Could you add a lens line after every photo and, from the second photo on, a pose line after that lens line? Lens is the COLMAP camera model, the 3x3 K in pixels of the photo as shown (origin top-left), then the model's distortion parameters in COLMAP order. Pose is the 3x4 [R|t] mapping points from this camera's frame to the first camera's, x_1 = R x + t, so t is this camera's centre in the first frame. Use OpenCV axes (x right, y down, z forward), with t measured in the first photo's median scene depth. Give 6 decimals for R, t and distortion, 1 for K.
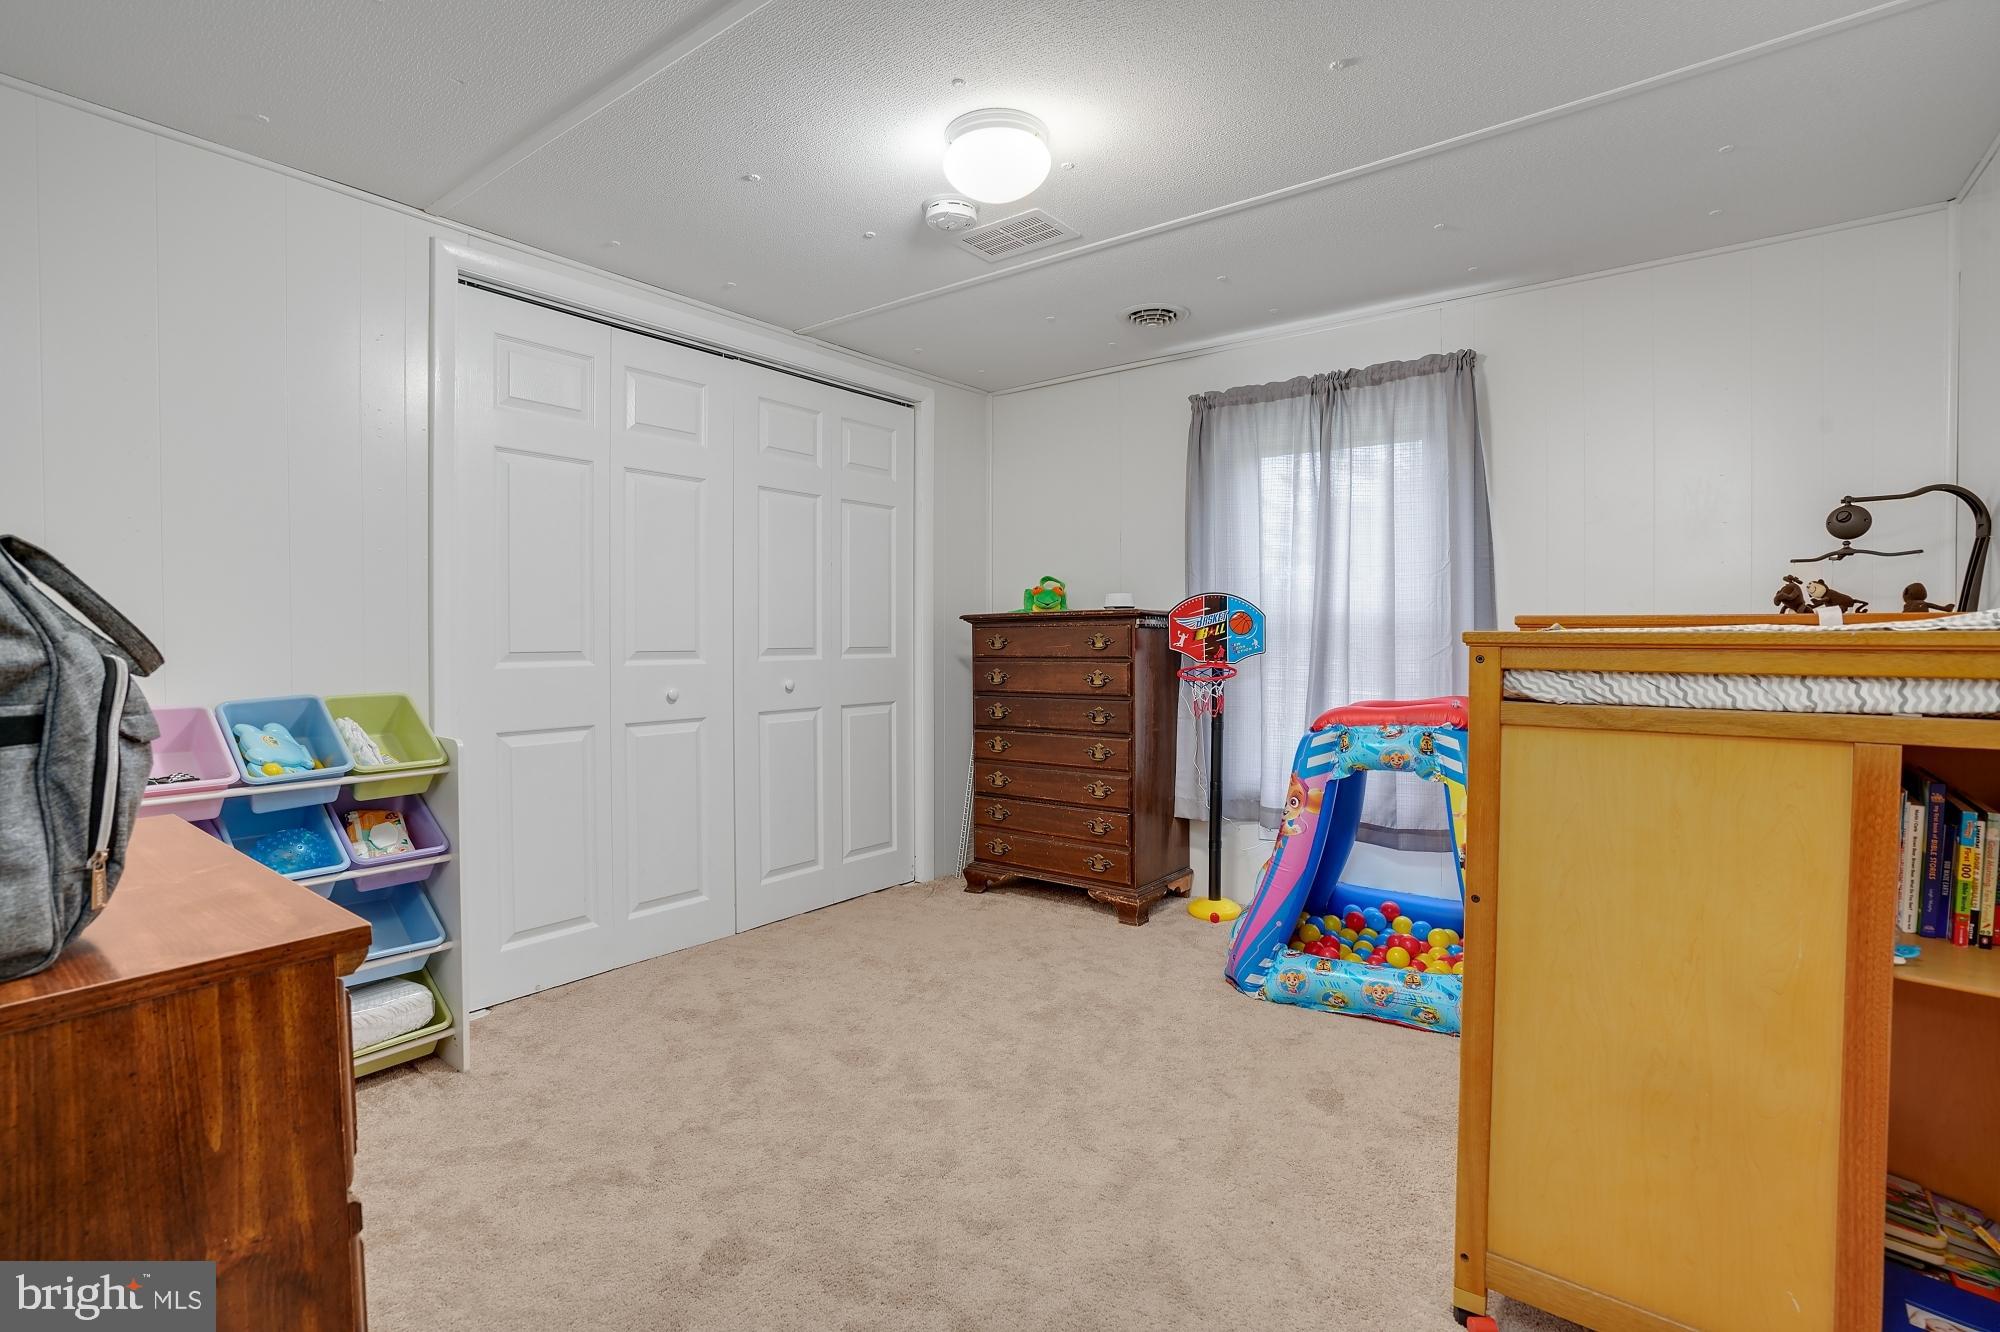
lens RADIAL K [[966.5, 0, 998.5], [0, 966.5, 662.4], [0, 0, 1]] dist [-0.052567, 0.017199]
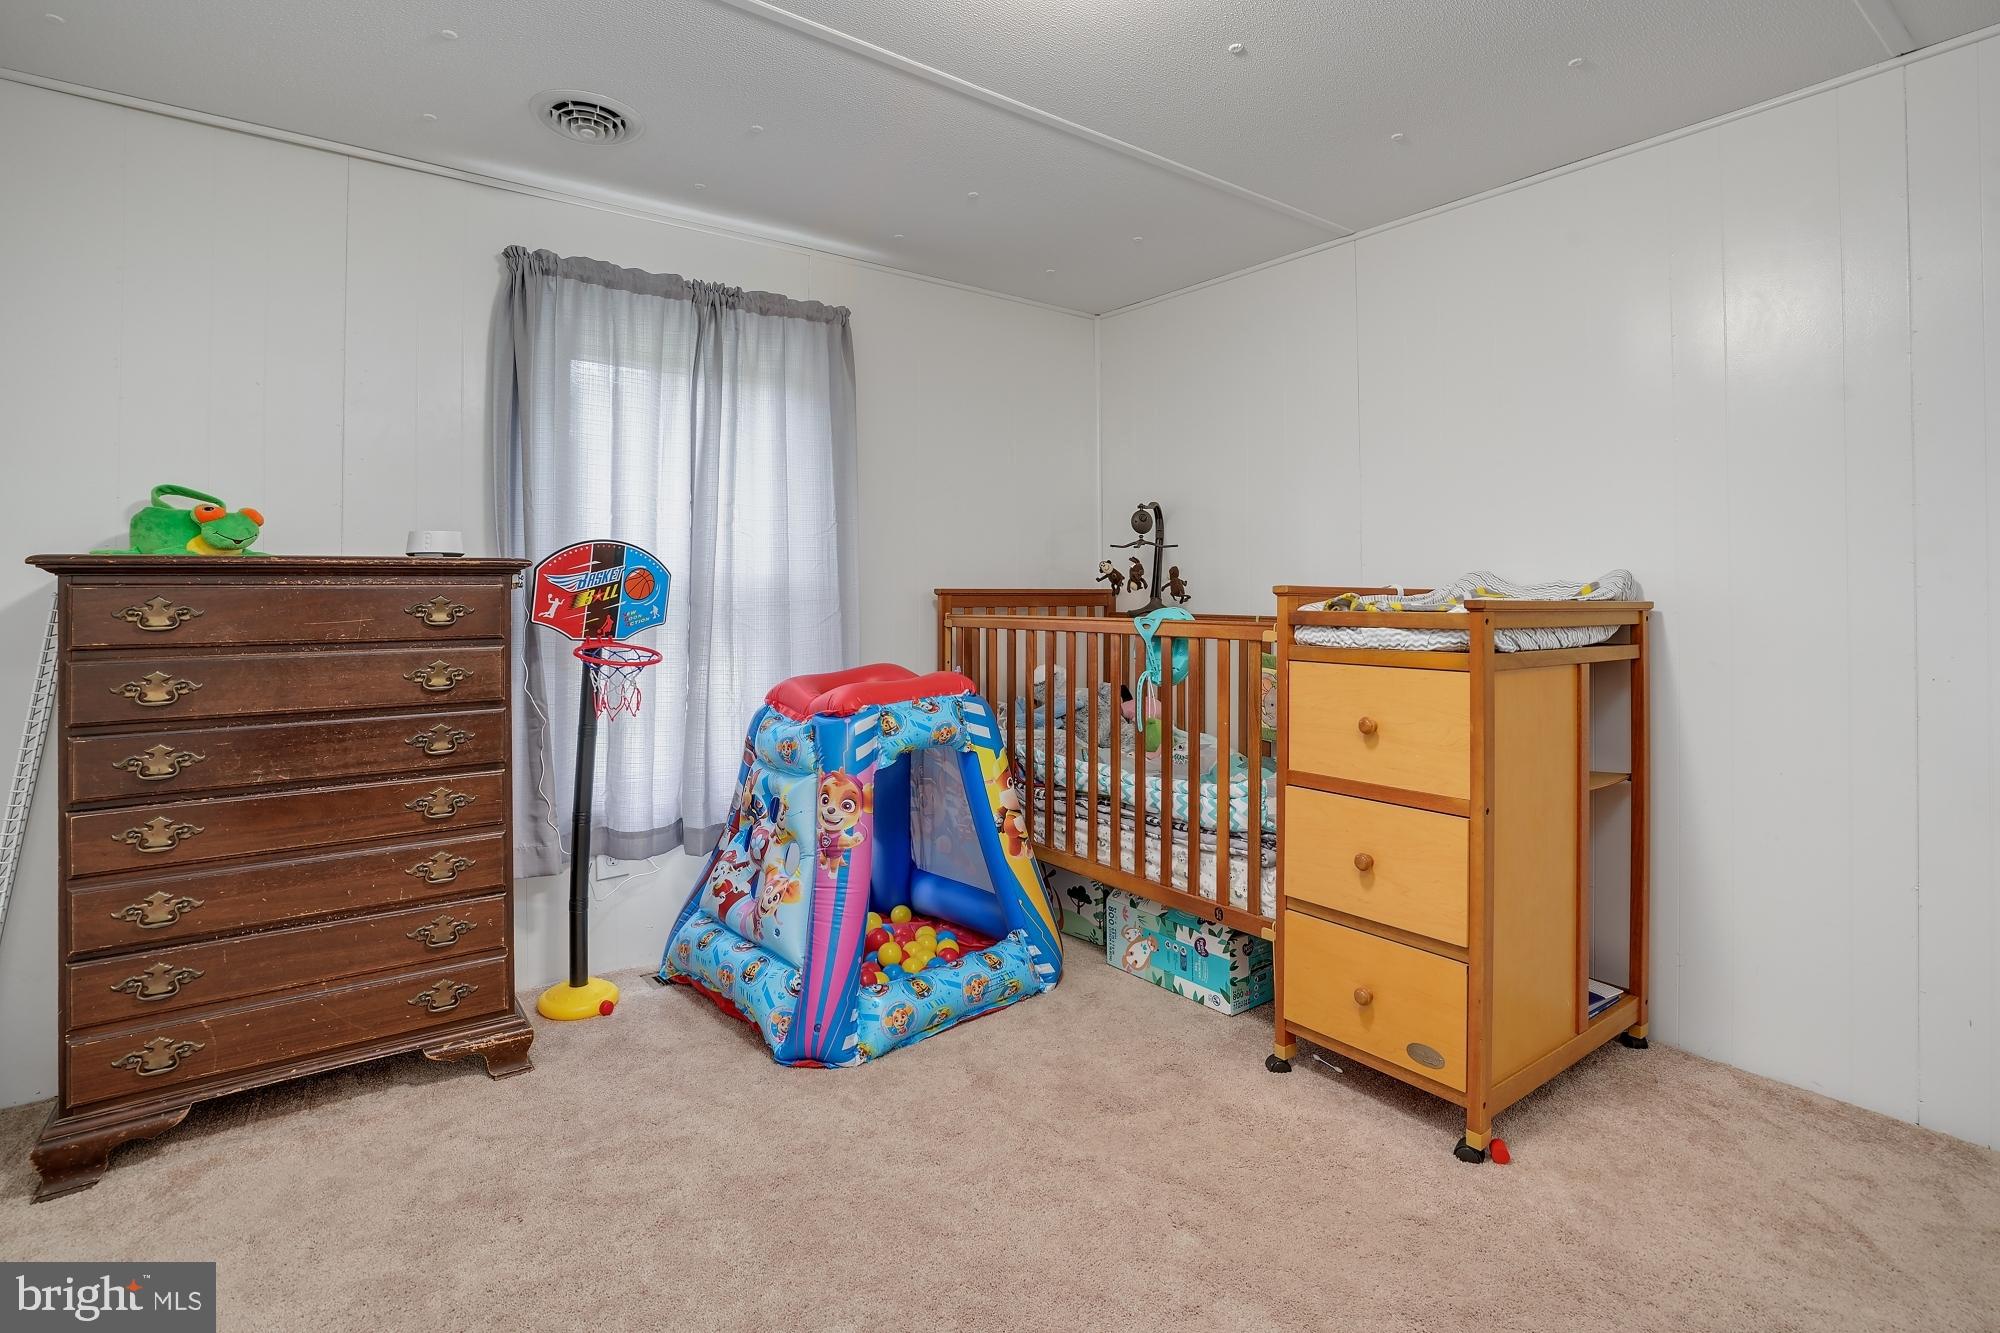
lens RADIAL K [[966.5, 0, 1000.6], [0, 966.5, 570.9], [0, 0, 1]] dist [-0.052567, 0.017199]
pose [[0.257306, 0.027078, 0.965951, -0.381339], [0.024894, 0.999090, -0.034638, -0.018802], [-0.966009, 0.032959, 0.256398, 0.551123]]
